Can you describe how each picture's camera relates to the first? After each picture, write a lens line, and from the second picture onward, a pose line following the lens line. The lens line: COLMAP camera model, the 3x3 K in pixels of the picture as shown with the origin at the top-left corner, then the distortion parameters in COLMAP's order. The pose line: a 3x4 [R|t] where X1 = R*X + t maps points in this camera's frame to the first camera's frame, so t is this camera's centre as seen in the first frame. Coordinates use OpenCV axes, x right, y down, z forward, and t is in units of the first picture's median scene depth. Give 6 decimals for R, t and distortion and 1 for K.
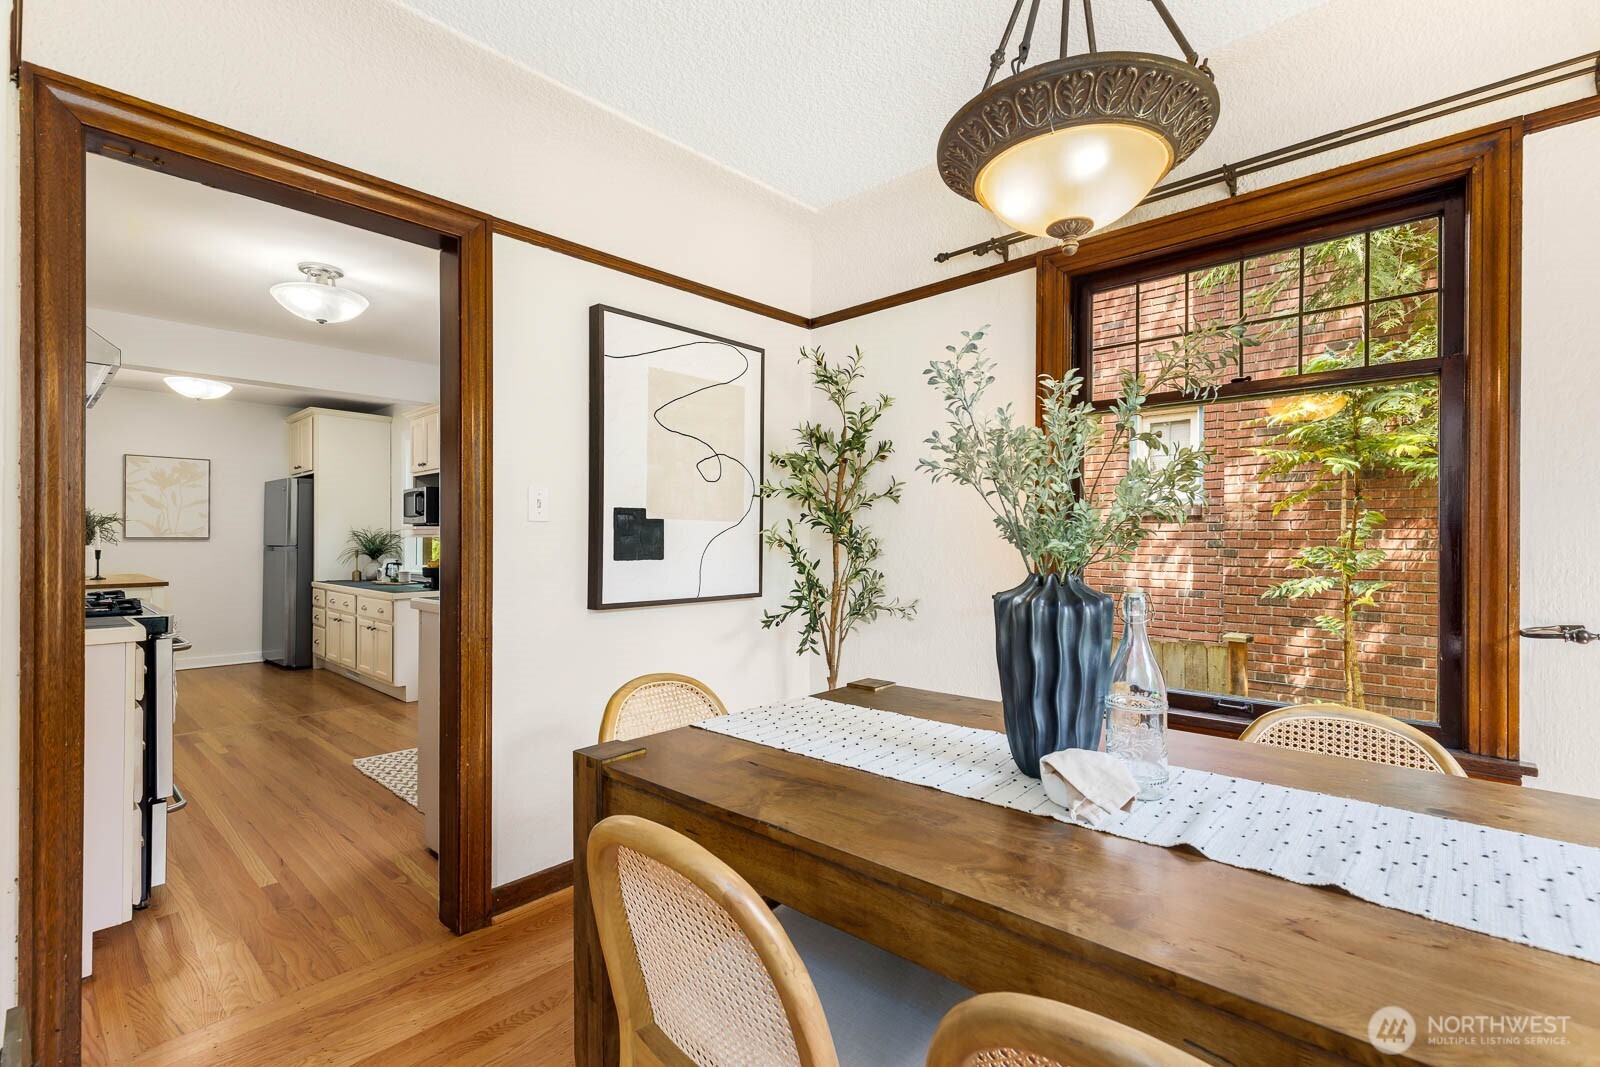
lens RADIAL K [[728.7, 0, 800.0], [0, 728.7, 533.5], [0, 0, 1]] dist [0.009825, -0.000805]
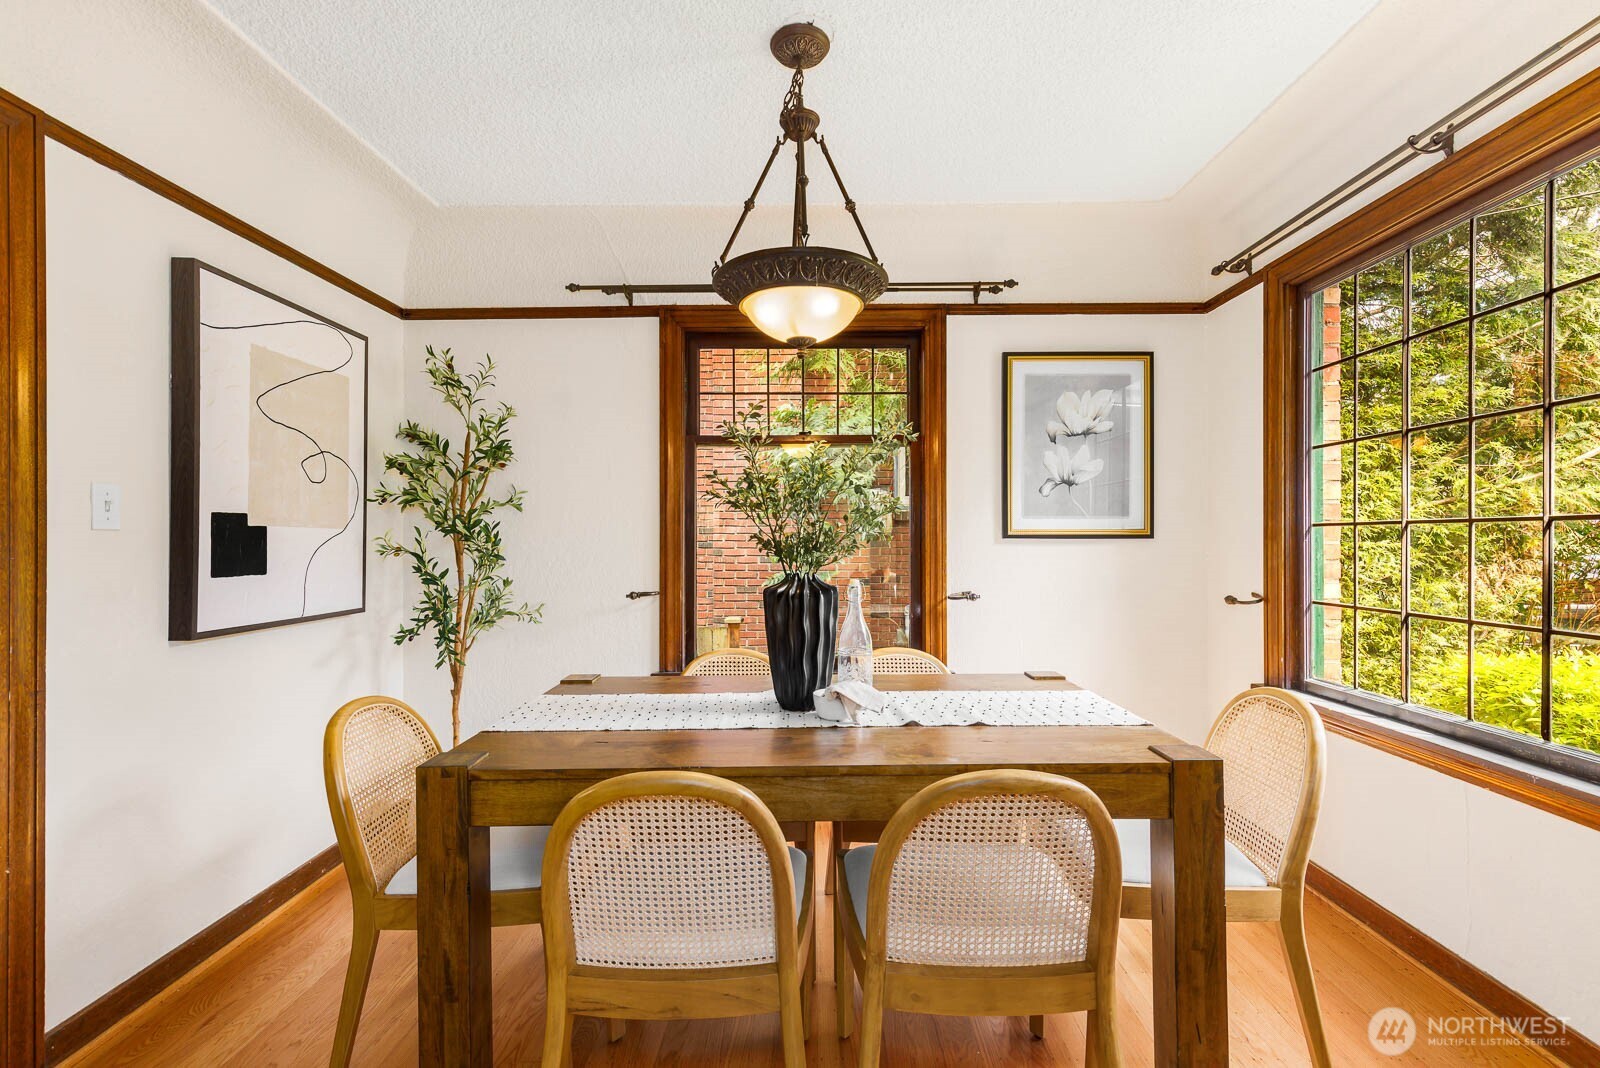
lens RADIAL K [[752.8, 0, 806.7], [0, 752.8, 529.3], [0, 0, 1]] dist [0.011394, -0.000071]
pose [[0.735582, 0.003981, 0.677424, -0.334153], [-0.001487, 0.999990, -0.004261, -0.013951], [-0.677434, 0.002127, 0.735581, -0.067928]]
